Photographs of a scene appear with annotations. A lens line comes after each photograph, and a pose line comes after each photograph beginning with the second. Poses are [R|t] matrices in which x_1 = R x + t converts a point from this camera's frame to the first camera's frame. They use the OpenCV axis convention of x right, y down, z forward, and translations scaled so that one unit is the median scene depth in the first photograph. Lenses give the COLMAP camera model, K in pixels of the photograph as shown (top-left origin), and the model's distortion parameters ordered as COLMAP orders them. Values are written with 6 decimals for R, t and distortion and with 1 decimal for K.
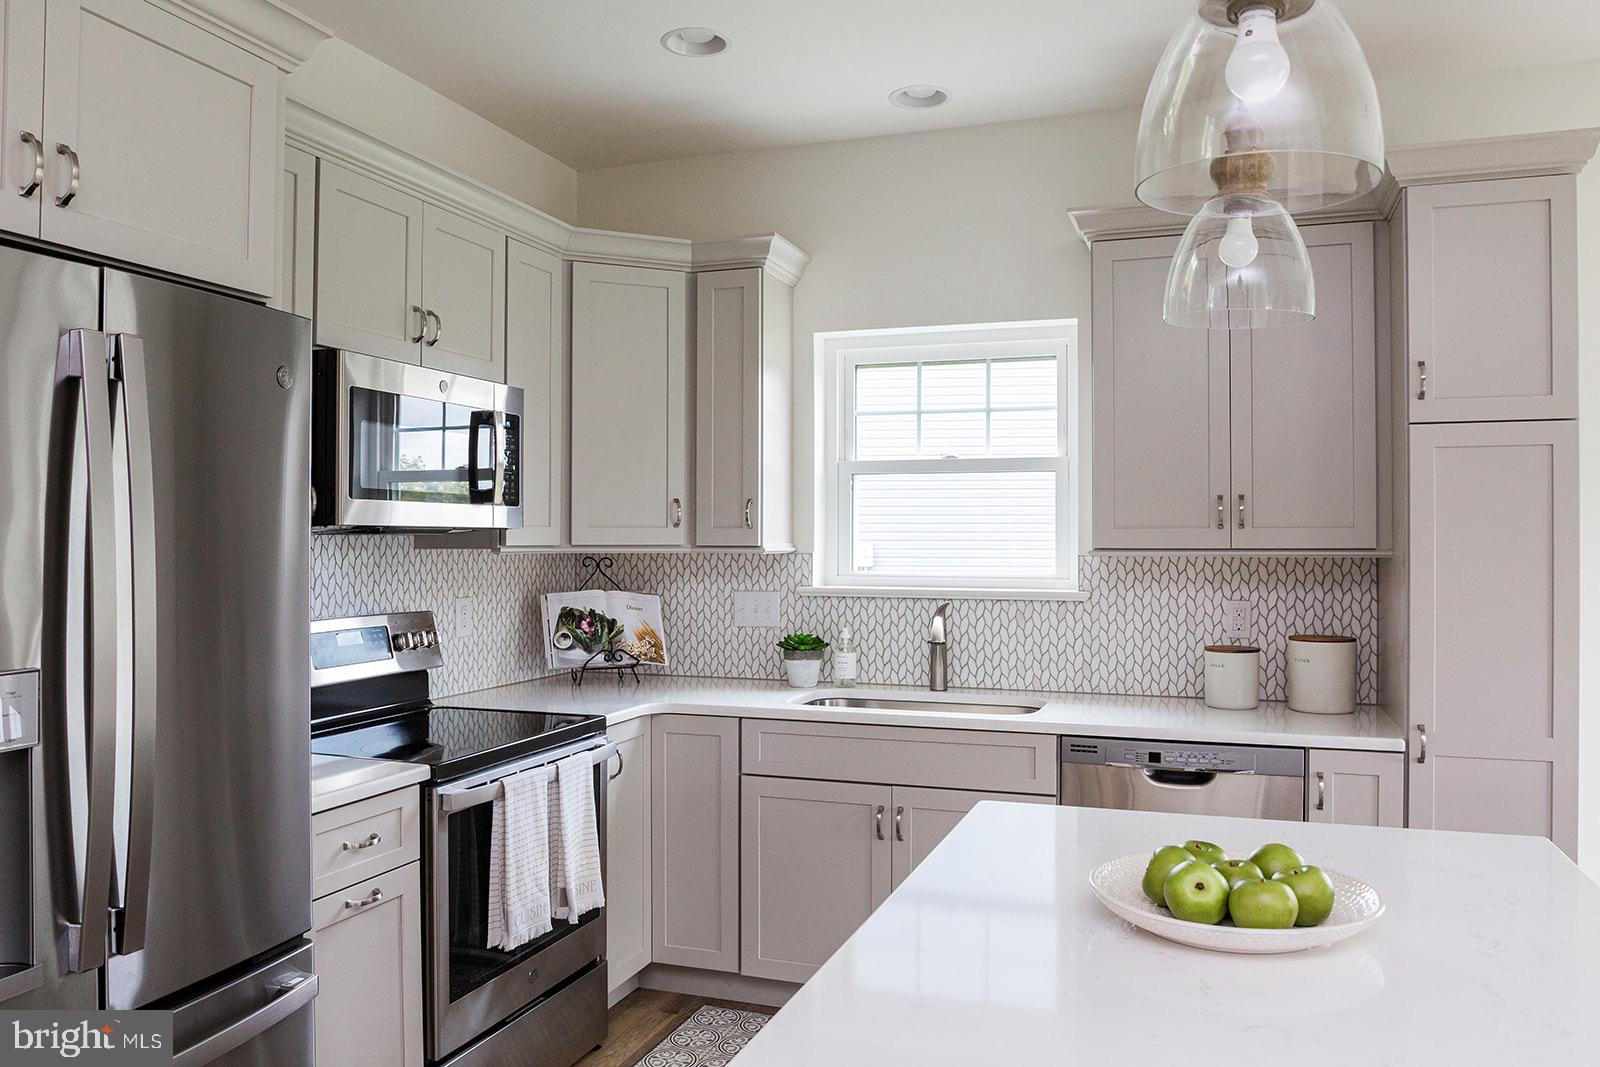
lens RADIAL K [[1169.0, 0, 798.4], [0, 1169.0, 541.4], [0, 0, 1]] dist [-0.063902, -0.010004]
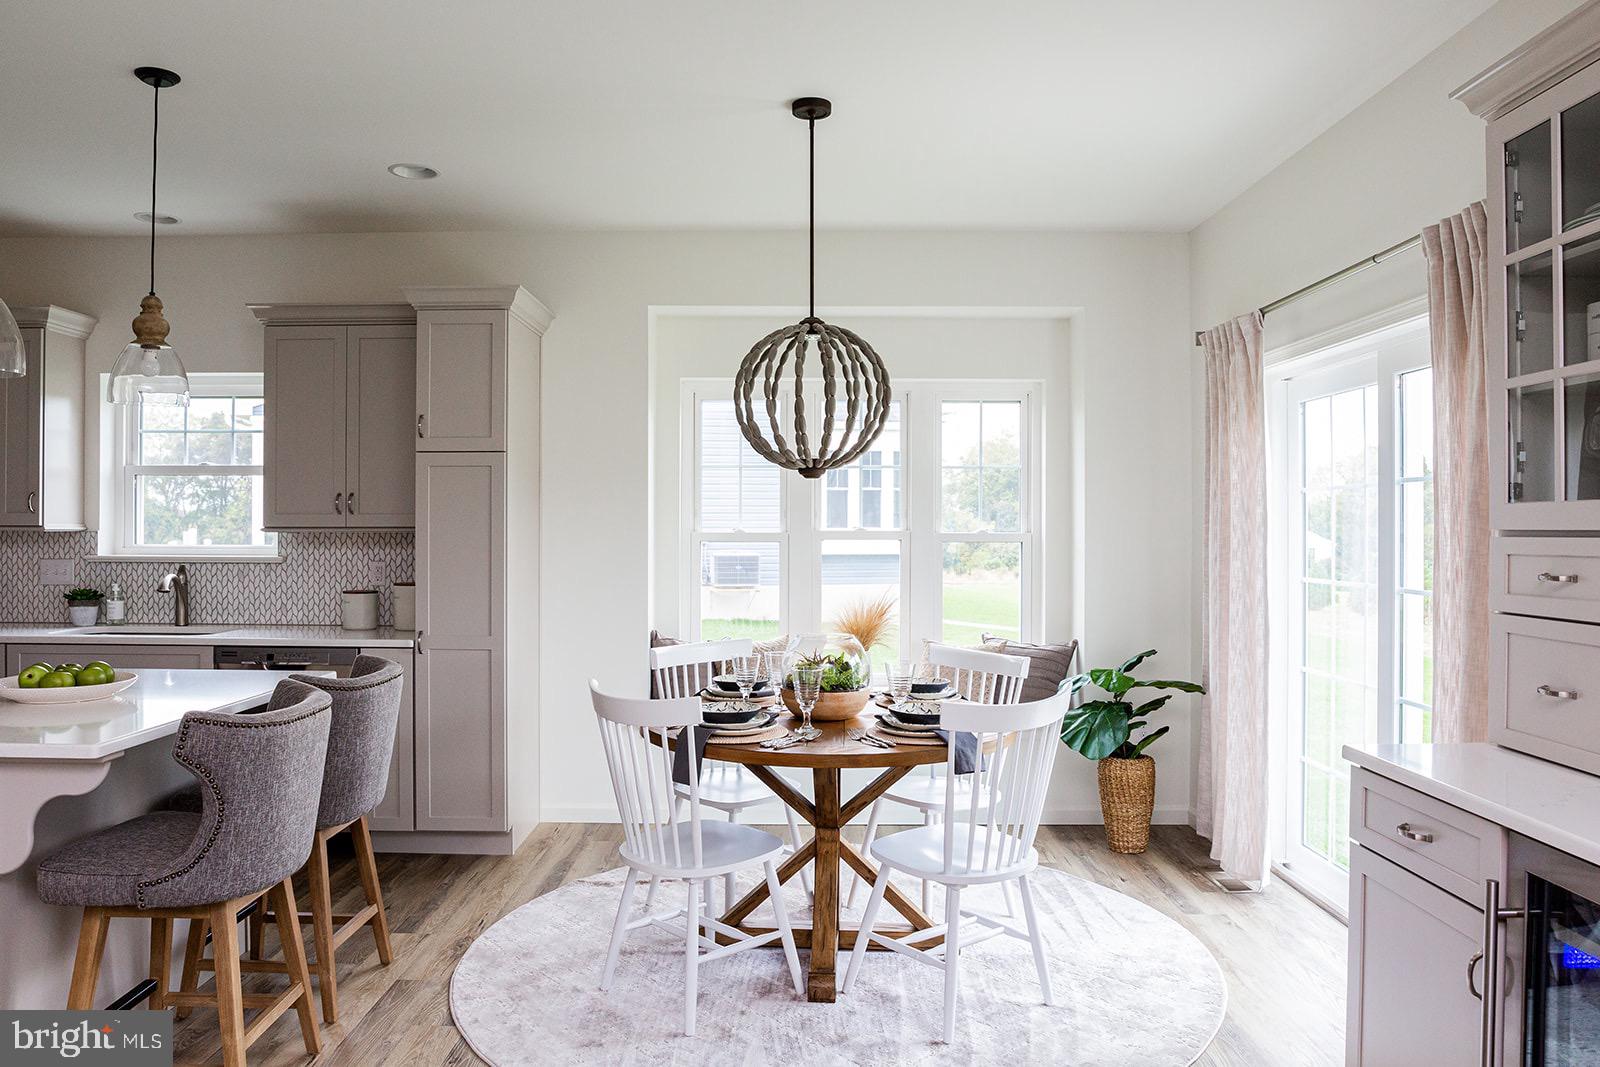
lens RADIAL K [[1113.5, 0, 802.7], [0, 1113.5, 529.2], [0, 0, 1]] dist [-0.046499, -0.014008]
pose [[0.942641, 0.000990, 0.333806, 0.425993], [-0.000921, 1.000000, -0.000365, 0.008532], [-0.333806, 0.000037, 0.942642, -0.580512]]
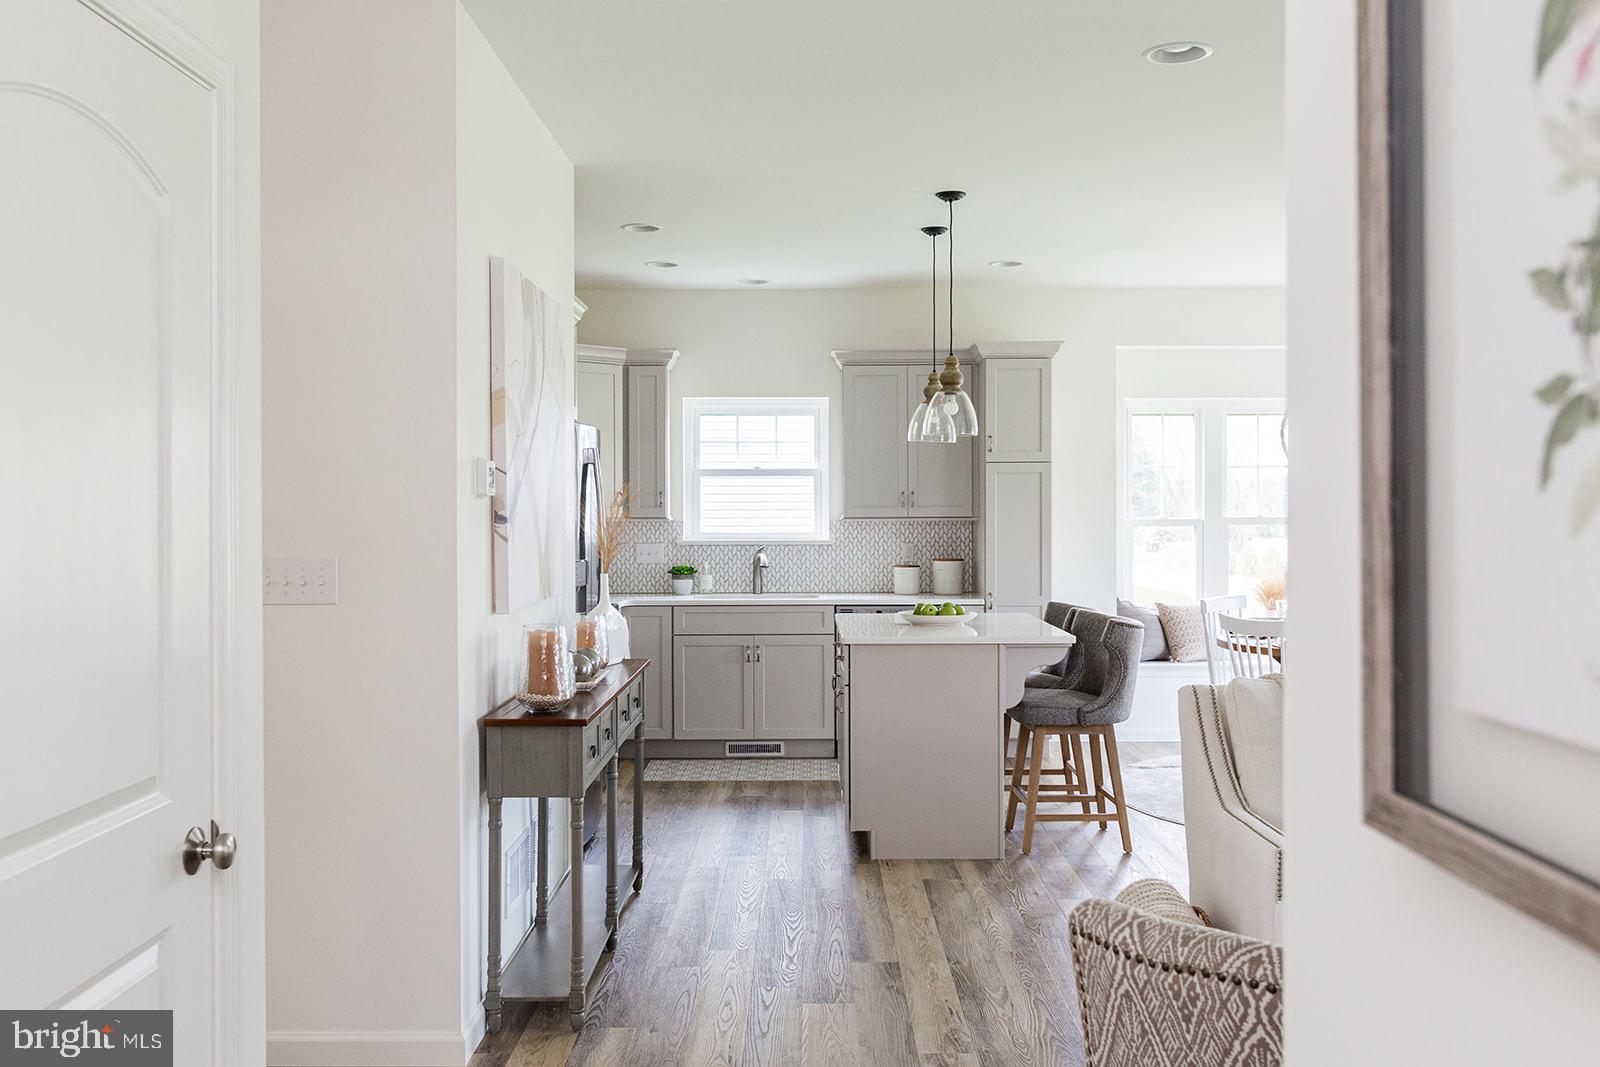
lens RADIAL K [[1452.5, 0, 770.8], [0, 1452.5, 519.8], [0, 0, 1]] dist [-0.053193, 0.003087]
pose [[0.945029, -0.006777, 0.326917, -0.673118], [0.004332, 0.999957, 0.008204, -0.010850], [-0.326959, -0.006337, 0.945017, -1.312021]]
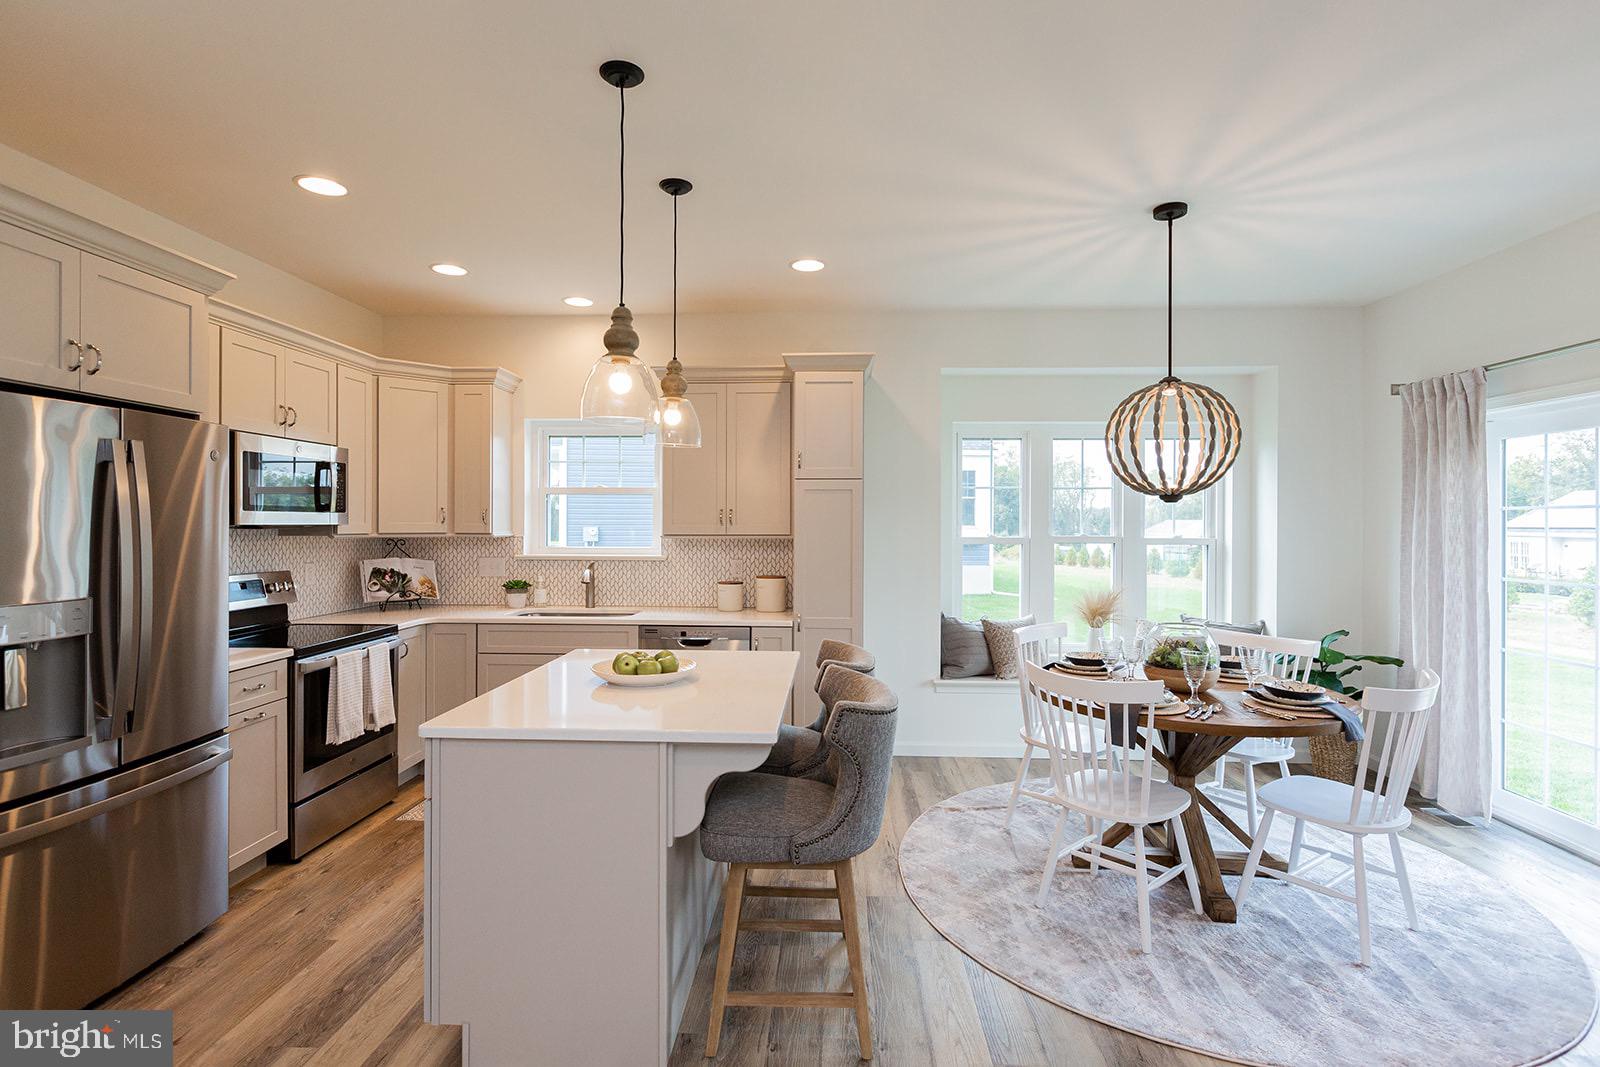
lens RADIAL K [[767.5, 0, 799.1], [0, 767.5, 527.2], [0, 0, 1]] dist [0.000876, -0.001682]
pose [[0.955879, 0.000489, 0.293761, 0.083795], [-0.001832, 0.999989, 0.004296, -0.013008], [-0.293756, -0.004644, 0.955869, -0.350212]]
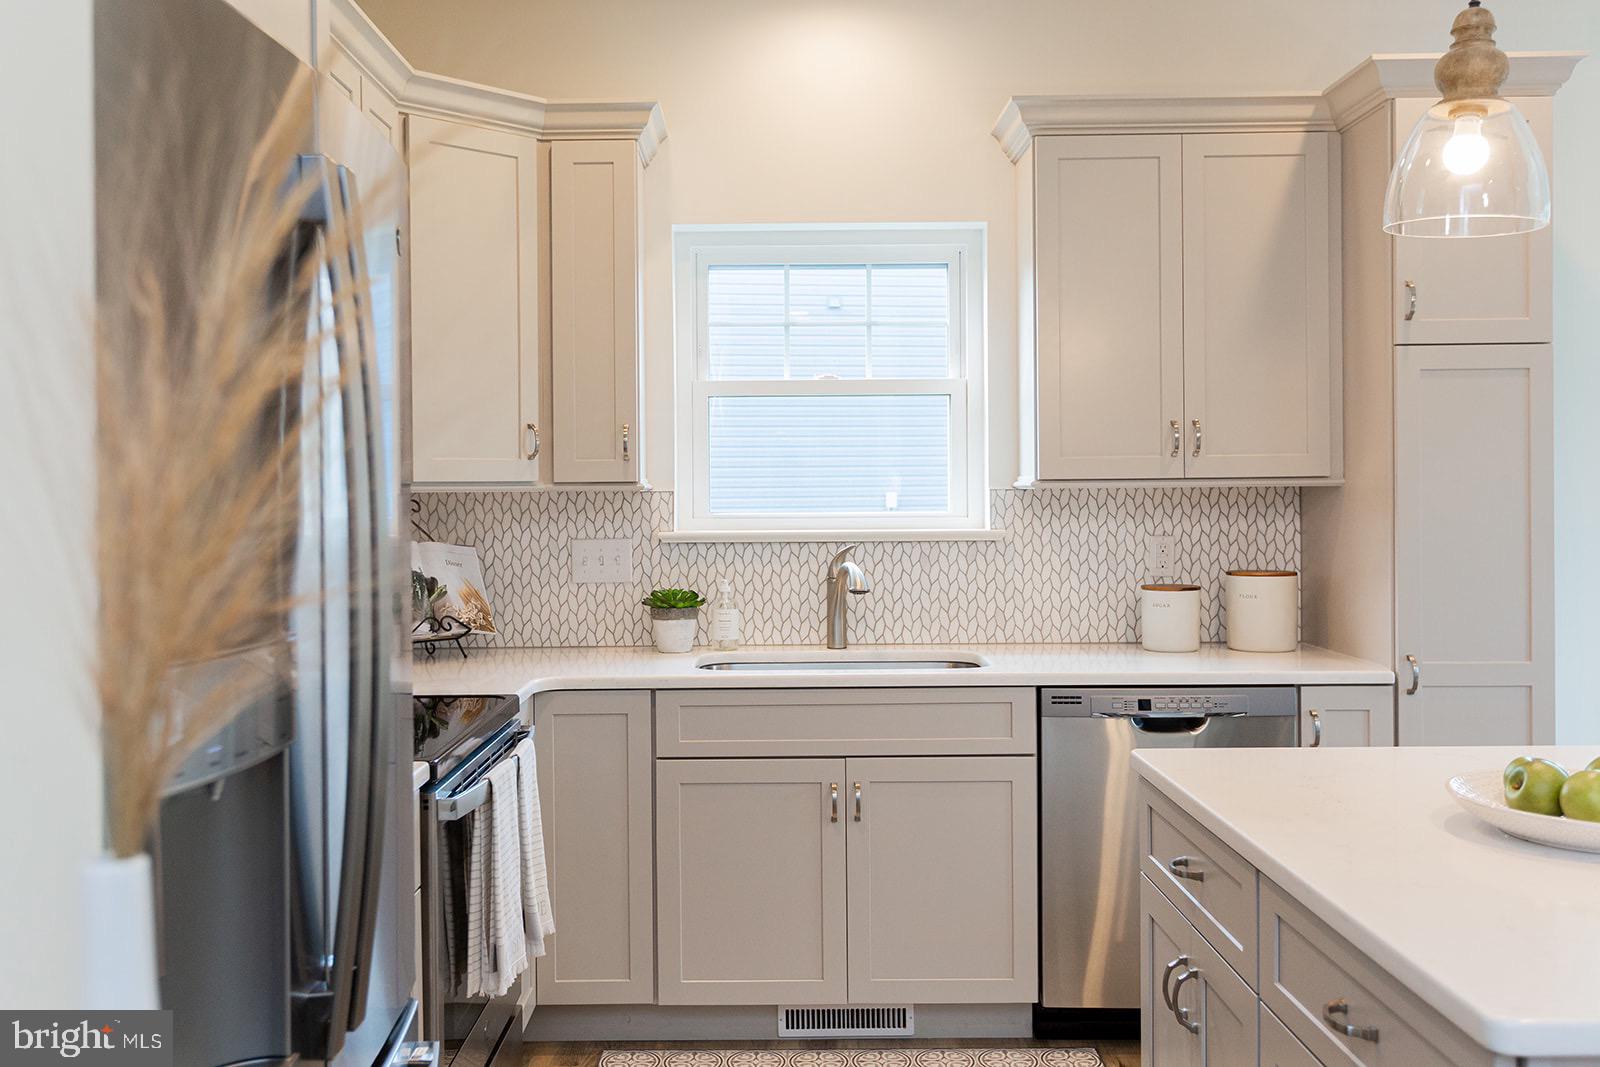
lens RADIAL K [[1428.0, 0, 739.8], [0, 1428.0, 506.8], [0, 0, 1]] dist [-0.022106, 0.014692]
pose [[0.946274, -0.013840, 0.323070, -0.309817], [0.010688, 0.999876, 0.011530, 0.011317], [-0.323189, -0.007457, 0.946305, 0.031795]]
